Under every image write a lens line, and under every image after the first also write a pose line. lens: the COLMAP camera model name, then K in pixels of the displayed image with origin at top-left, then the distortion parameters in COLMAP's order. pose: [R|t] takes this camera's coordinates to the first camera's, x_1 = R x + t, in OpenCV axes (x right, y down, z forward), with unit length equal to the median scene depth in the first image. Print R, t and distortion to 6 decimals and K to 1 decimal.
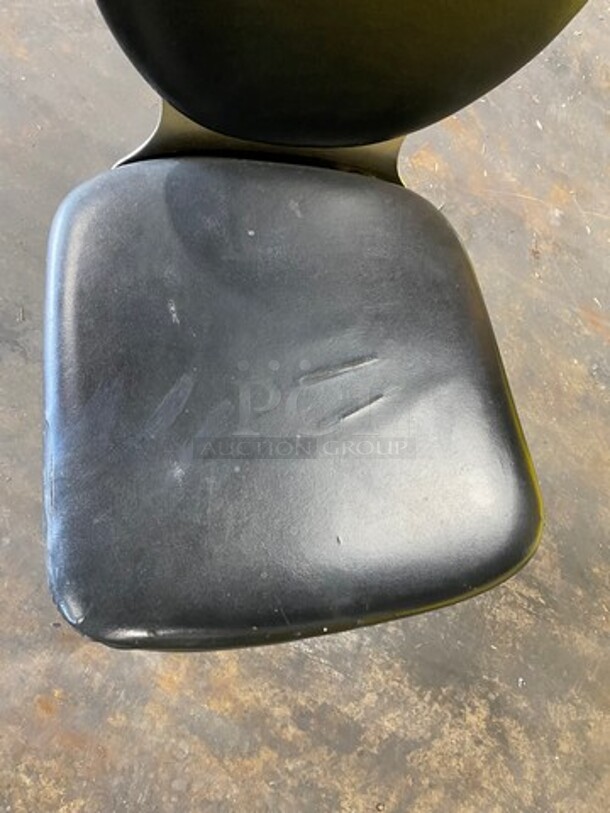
lens RADIAL K [[614.5, 0, 306.1], [0, 614.5, 405.4], [0, 0, 1]] dist [0.011491, -0.004894]
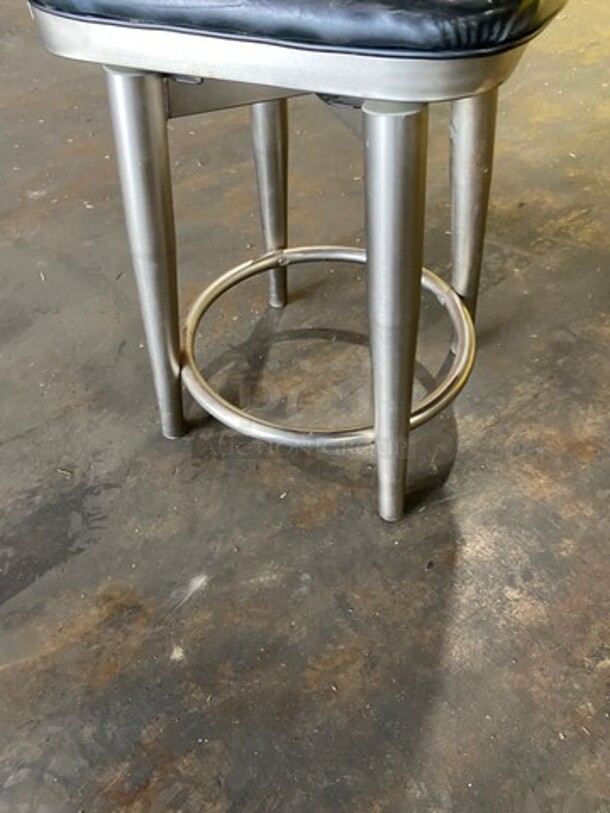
lens RADIAL K [[614.5, 0, 315.3], [0, 614.5, 393.6], [0, 0, 1]] dist [0.011491, -0.004894]
pose [[0.450068, -0.836732, 0.311959, -0.500866], [0.891562, 0.440810, -0.103938, 0.197456], [-0.050546, 0.324910, 0.944393, 0.179688]]
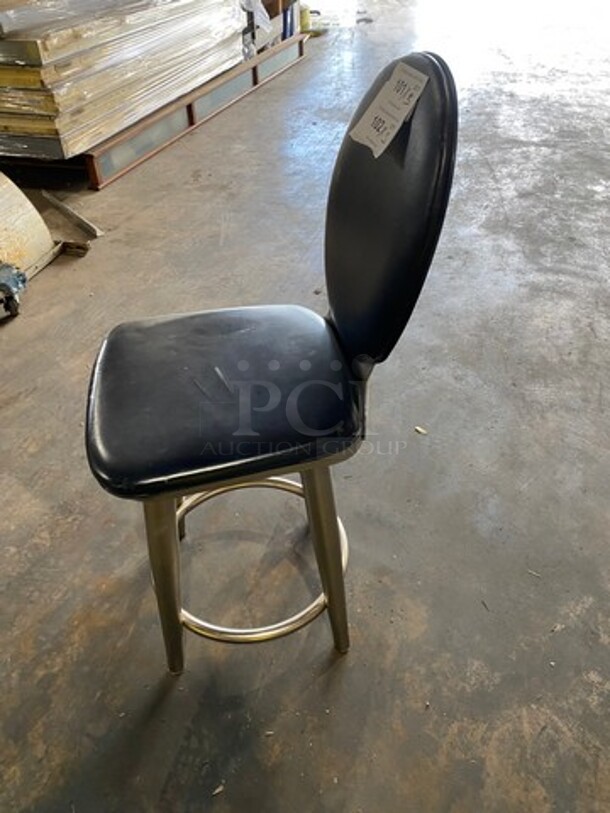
lens RADIAL K [[614.5, 0, 304.2], [0, 614.5, 405.5], [0, 0, 1]] dist [0.011491, -0.004894]
pose [[0.038668, 0.347708, -0.936805, 0.969846], [-0.946444, 0.313481, 0.077287, -0.229437], [0.320544, 0.883645, 0.341208, 0.287813]]
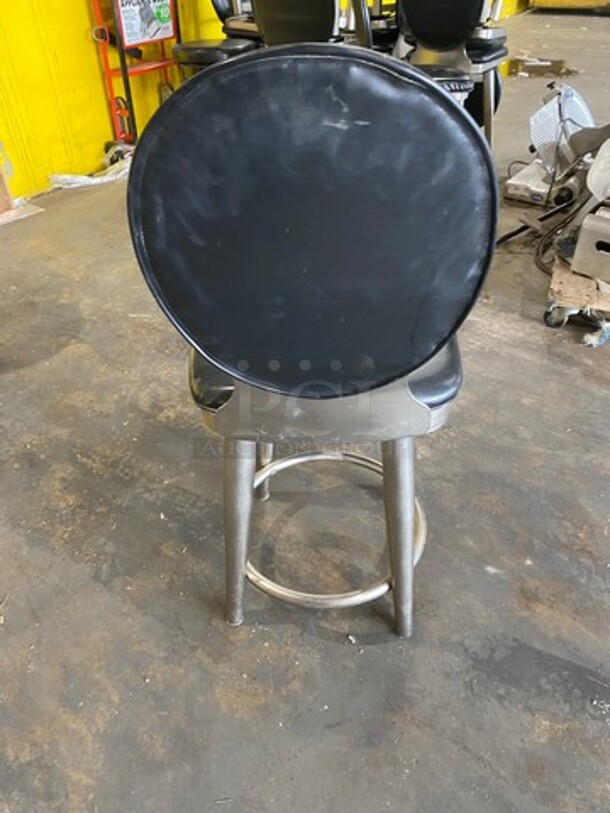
lens RADIAL K [[614.5, 0, 302.5], [0, 614.5, 397.8], [0, 0, 1]] dist [0.011491, -0.004894]
pose [[-0.936431, -0.348414, -0.041296, 0.036467], [0.100335, -0.378720, 0.920057, -1.016166], [-0.336200, 0.857426, 0.389603, 0.263498]]
